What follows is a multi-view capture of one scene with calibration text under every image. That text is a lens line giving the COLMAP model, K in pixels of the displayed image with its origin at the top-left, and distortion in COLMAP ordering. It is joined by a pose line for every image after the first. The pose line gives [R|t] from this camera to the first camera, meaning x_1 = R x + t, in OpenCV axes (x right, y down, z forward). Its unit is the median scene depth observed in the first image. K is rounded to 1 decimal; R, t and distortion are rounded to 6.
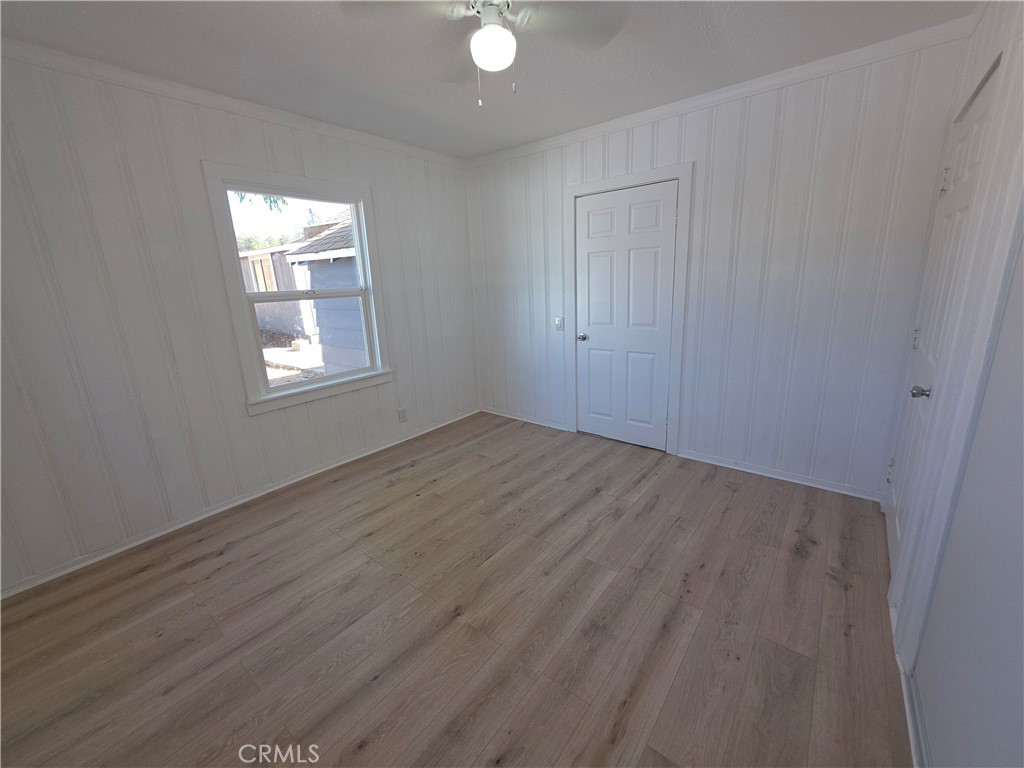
lens RADIAL K [[410.1, 0, 514.3], [0, 410.1, 380.0], [0, 0, 1]] dist [0.000899, 0.000350]
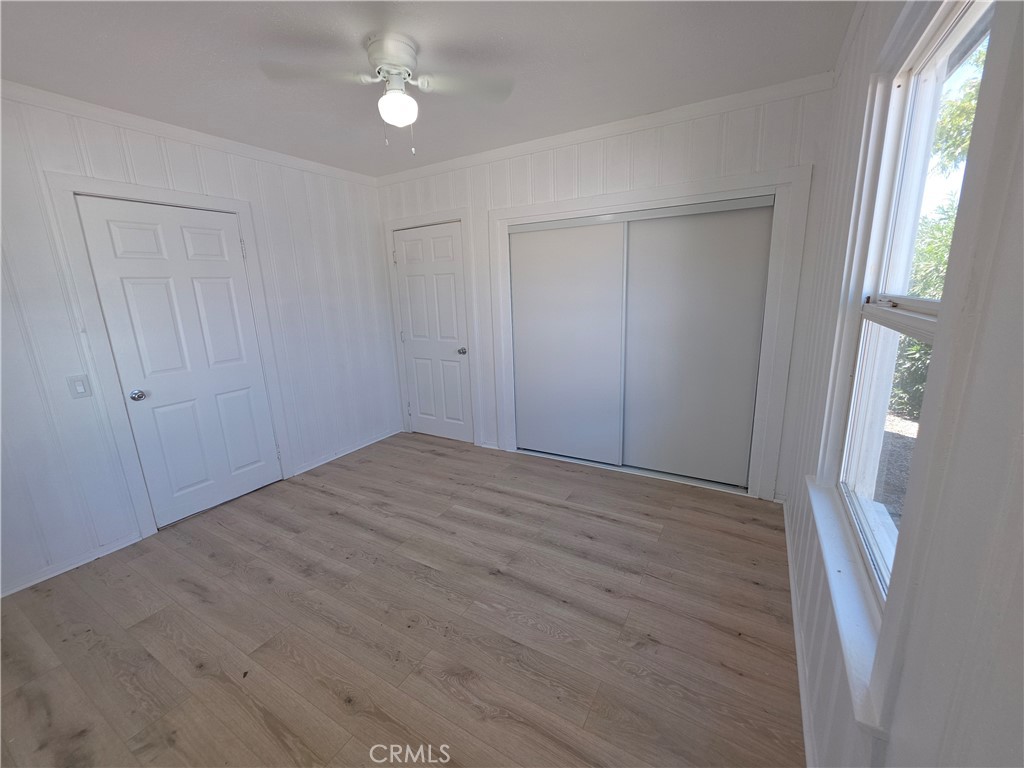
lens RADIAL K [[410.1, 0, 512.5], [0, 410.1, 380.0], [0, 0, 1]] dist [0.000899, 0.000350]
pose [[-0.134079, -0.169555, 0.976358, -0.839836], [0.278392, 0.939132, 0.201320, -0.128508], [-0.951063, 0.298803, -0.078715, 0.610854]]
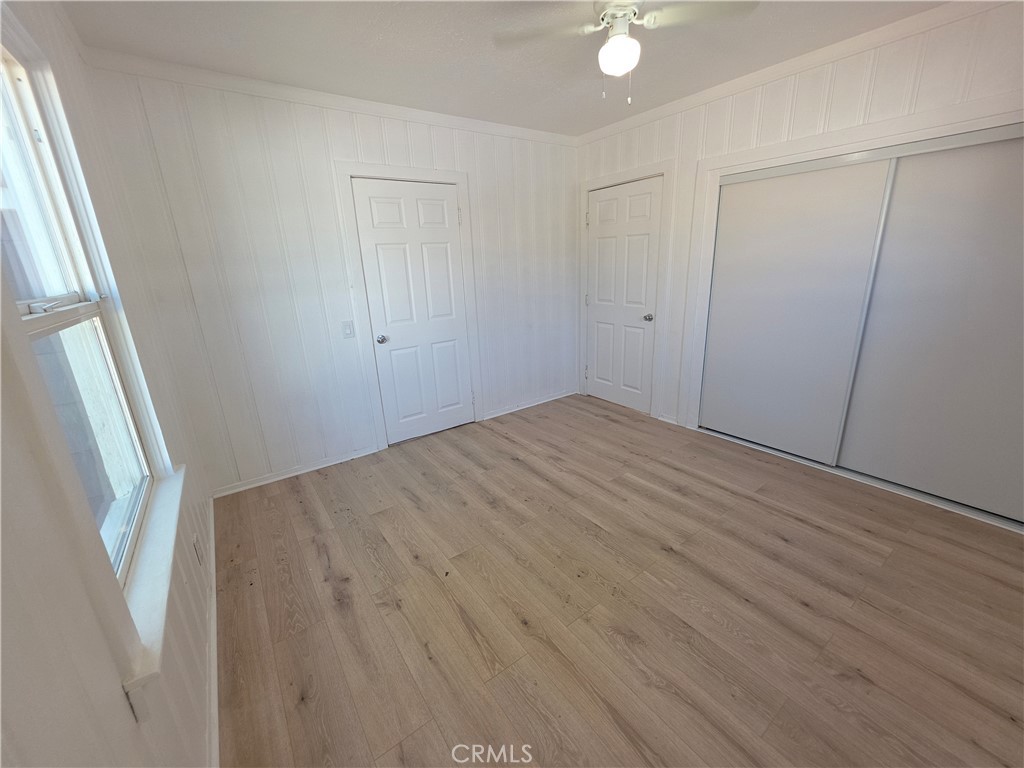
lens RADIAL K [[410.1, 0, 515.7], [0, 410.1, 379.4], [0, 0, 1]] dist [0.000899, 0.000350]
pose [[0.271468, -0.241875, 0.931559, -0.840660], [0.260785, 0.950183, 0.170715, -0.136338], [-0.926443, 0.196592, 0.321022, 0.646931]]
